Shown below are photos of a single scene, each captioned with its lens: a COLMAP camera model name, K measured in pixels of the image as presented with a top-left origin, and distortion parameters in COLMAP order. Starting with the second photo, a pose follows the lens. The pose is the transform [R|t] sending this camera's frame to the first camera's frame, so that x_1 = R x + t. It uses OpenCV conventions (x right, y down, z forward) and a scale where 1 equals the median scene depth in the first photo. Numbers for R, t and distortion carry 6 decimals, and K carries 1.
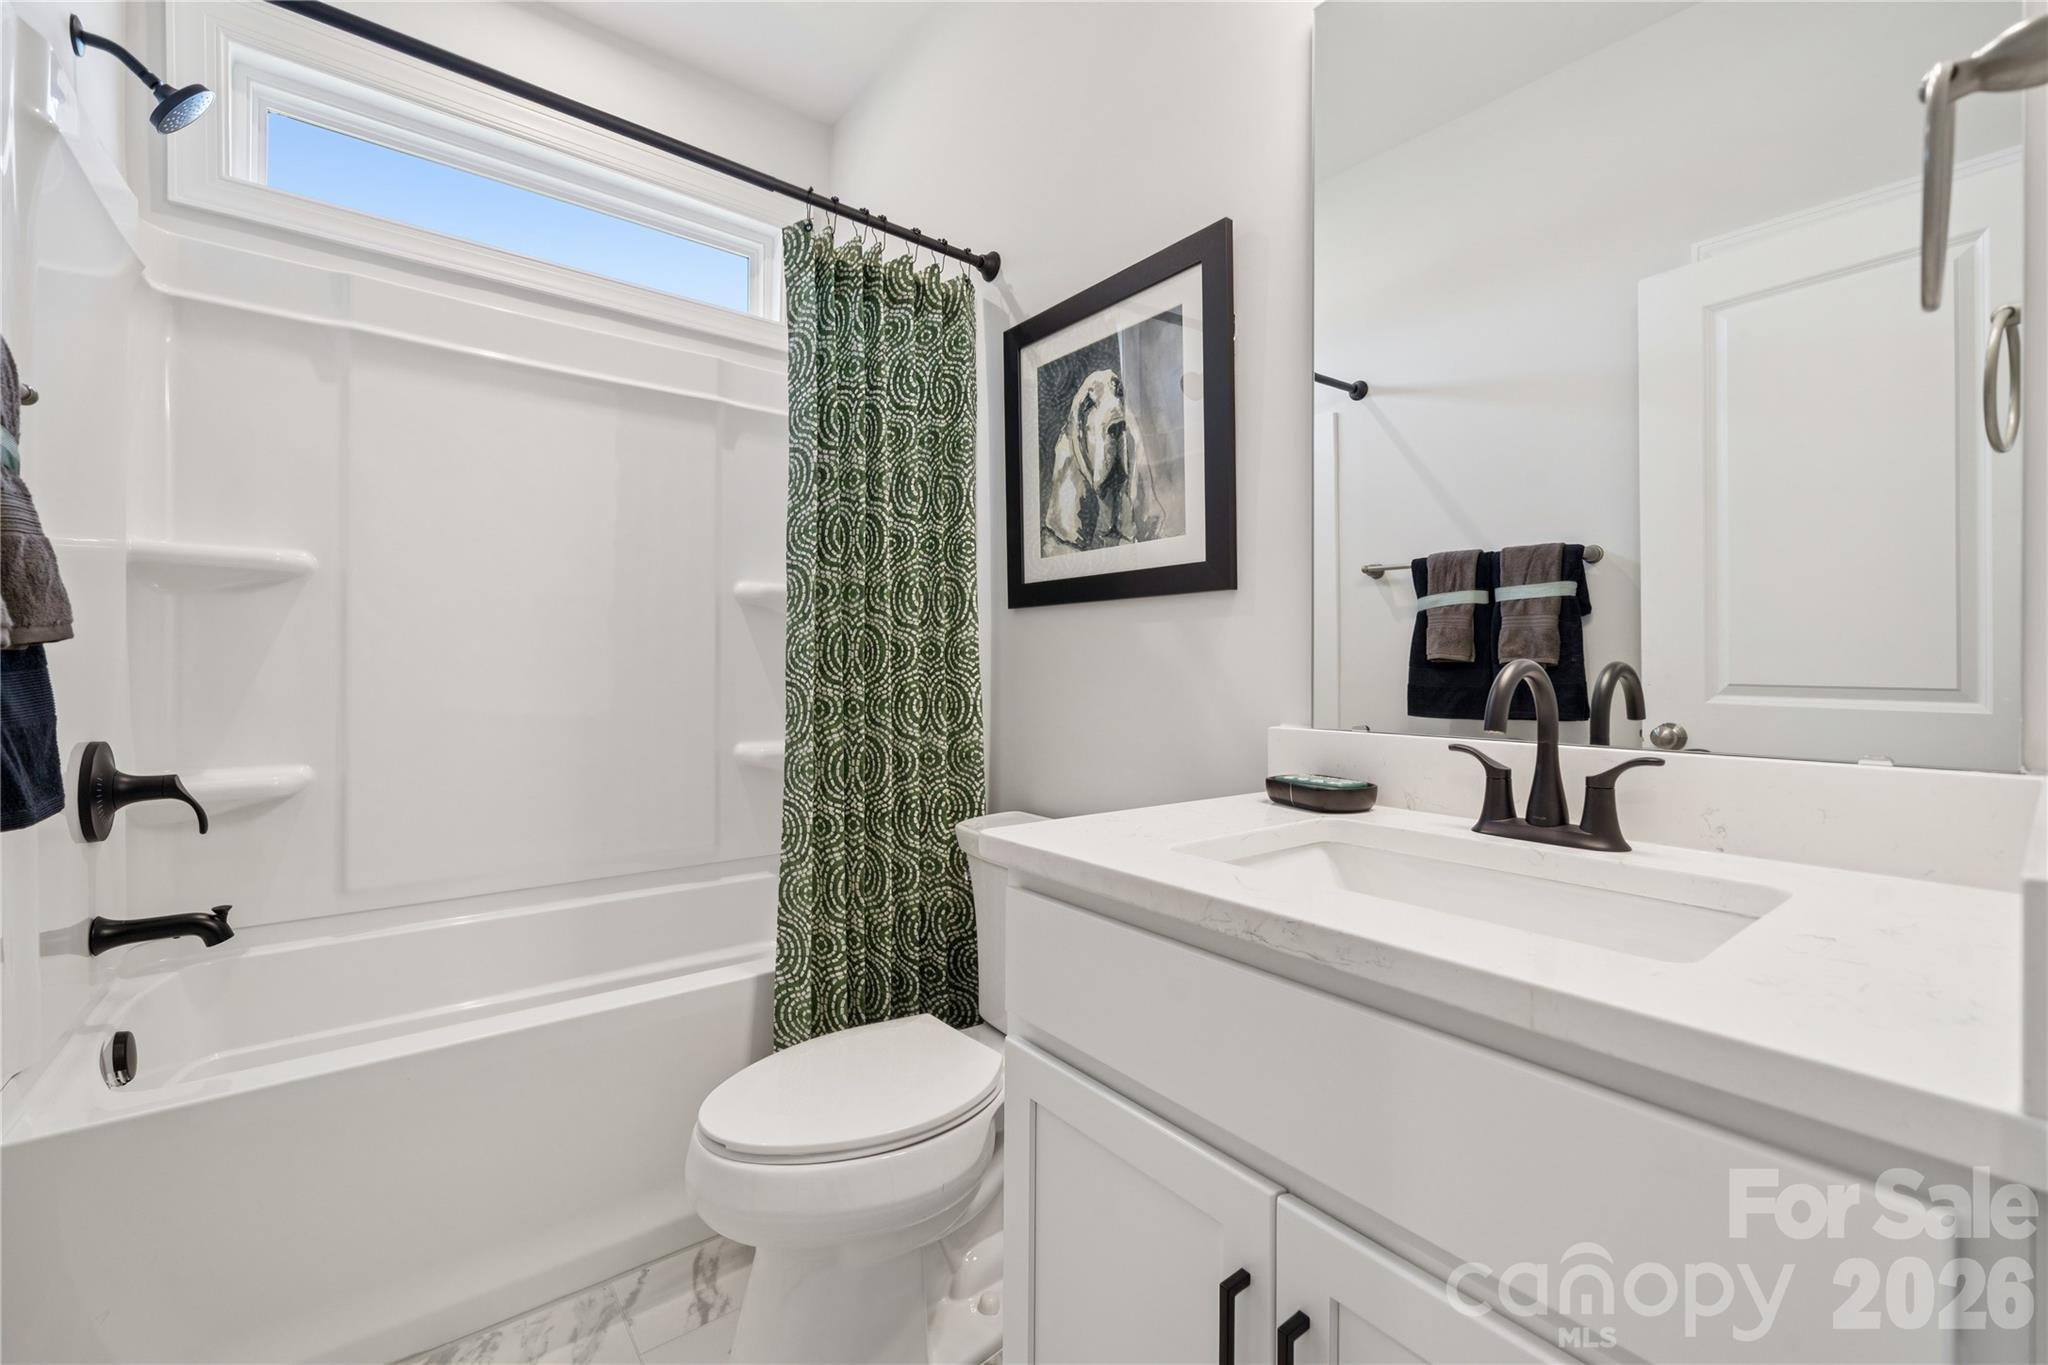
lens RADIAL K [[845.1, 0, 1016.5], [0, 845.1, 672.4], [0, 0, 1]] dist [-0.001753, -0.000109]
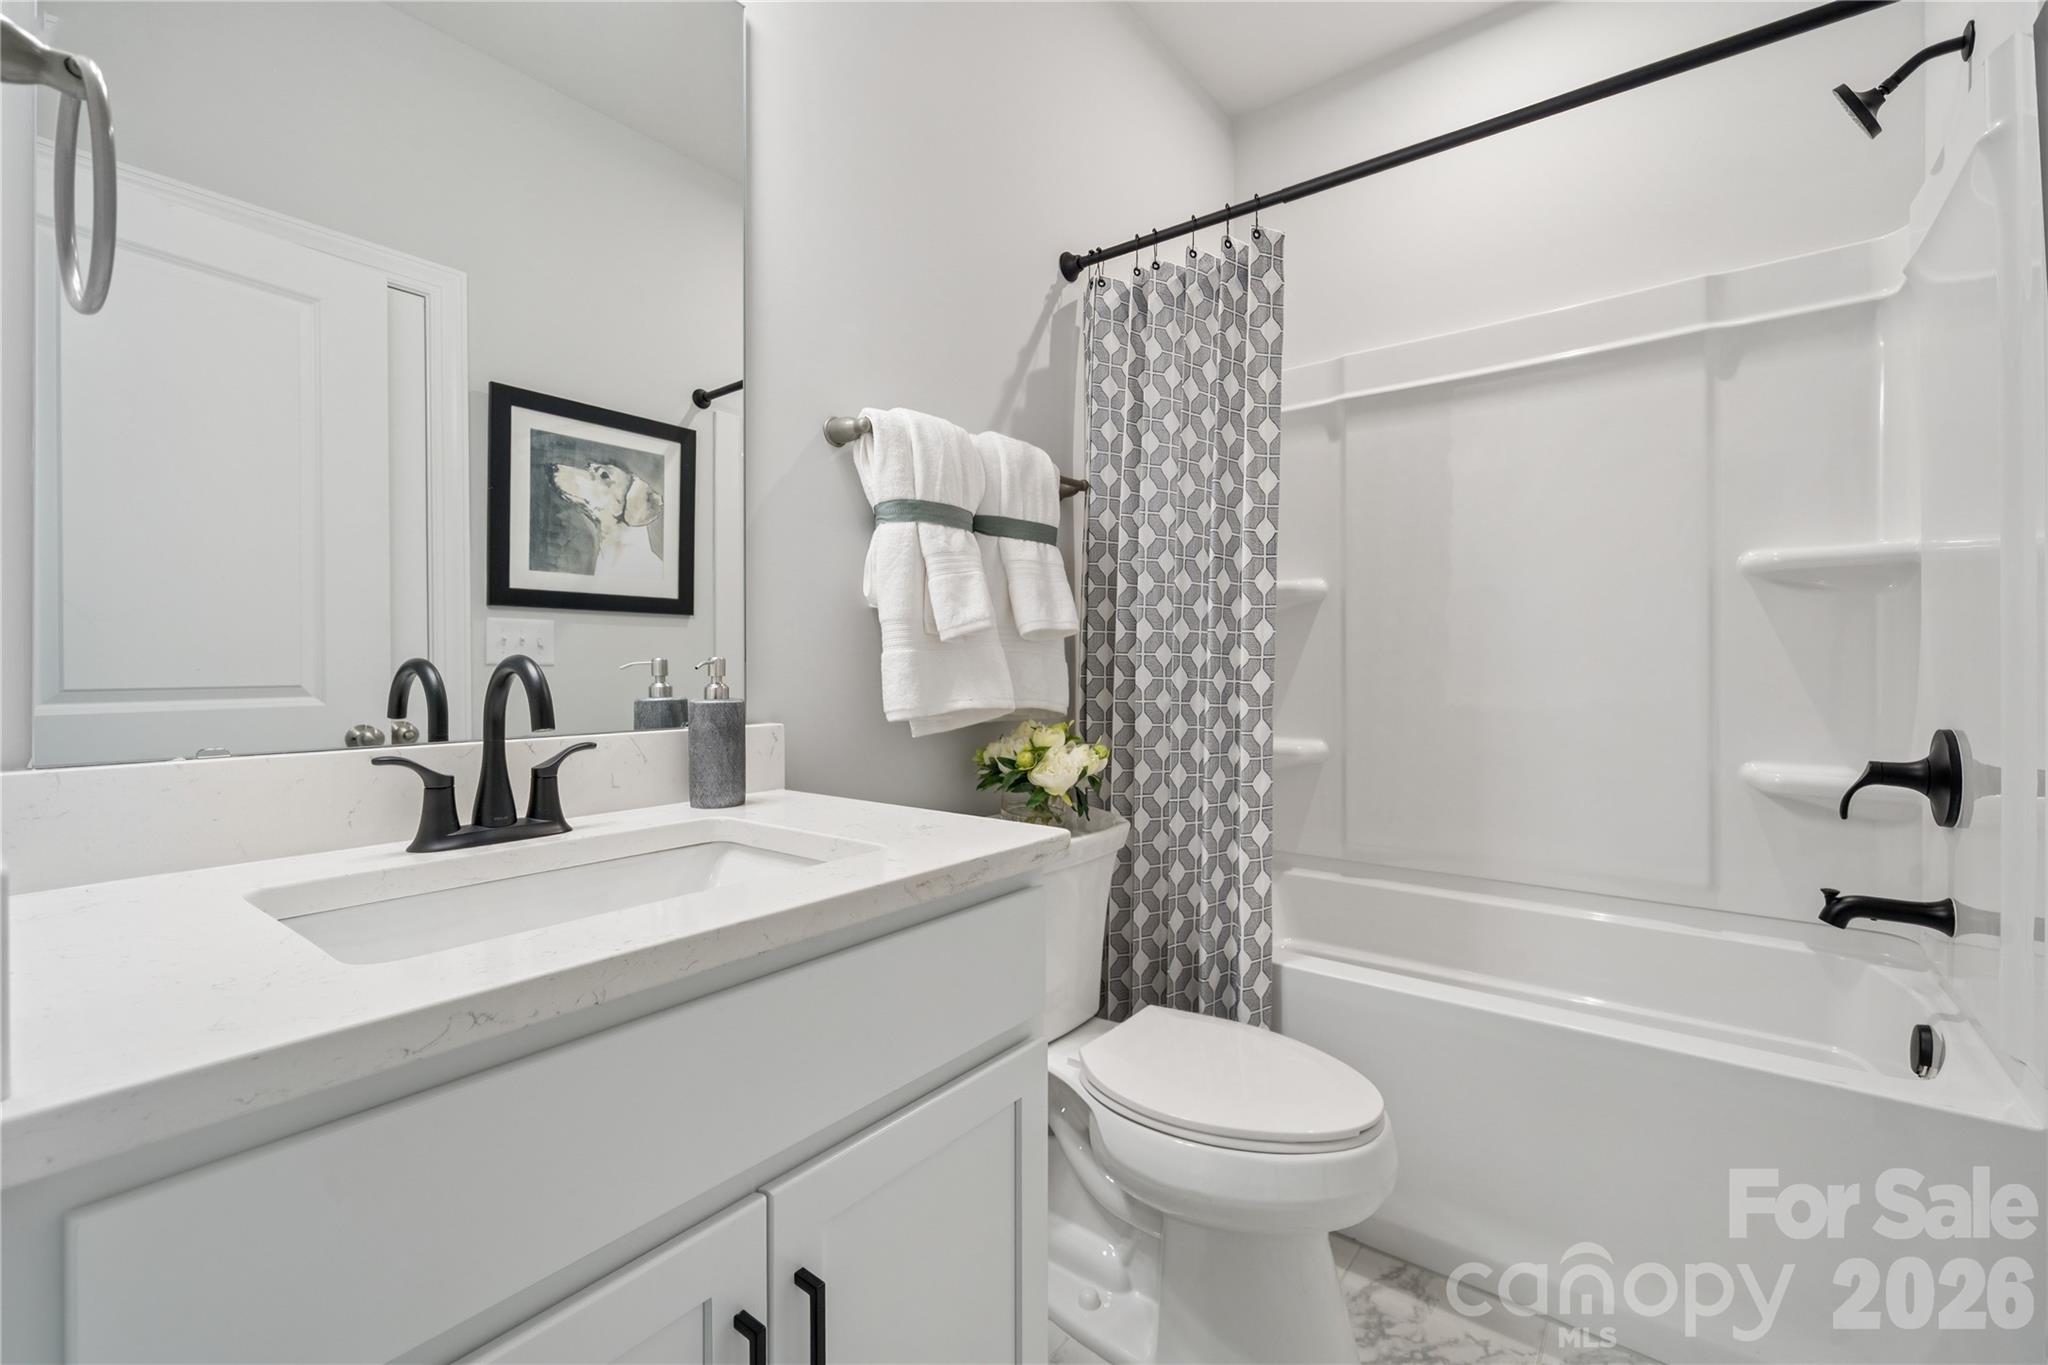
lens RADIAL K [[845.1, 0, 1017.8], [0, 845.1, 683.1], [0, 0, 1]] dist [-0.001753, -0.000109]
pose [[-0.243062, -0.005226, 0.969997, -0.495422], [0.000712, 0.999984, 0.005566, 0.008994], [-0.970010, 0.002044, -0.243055, 0.659627]]
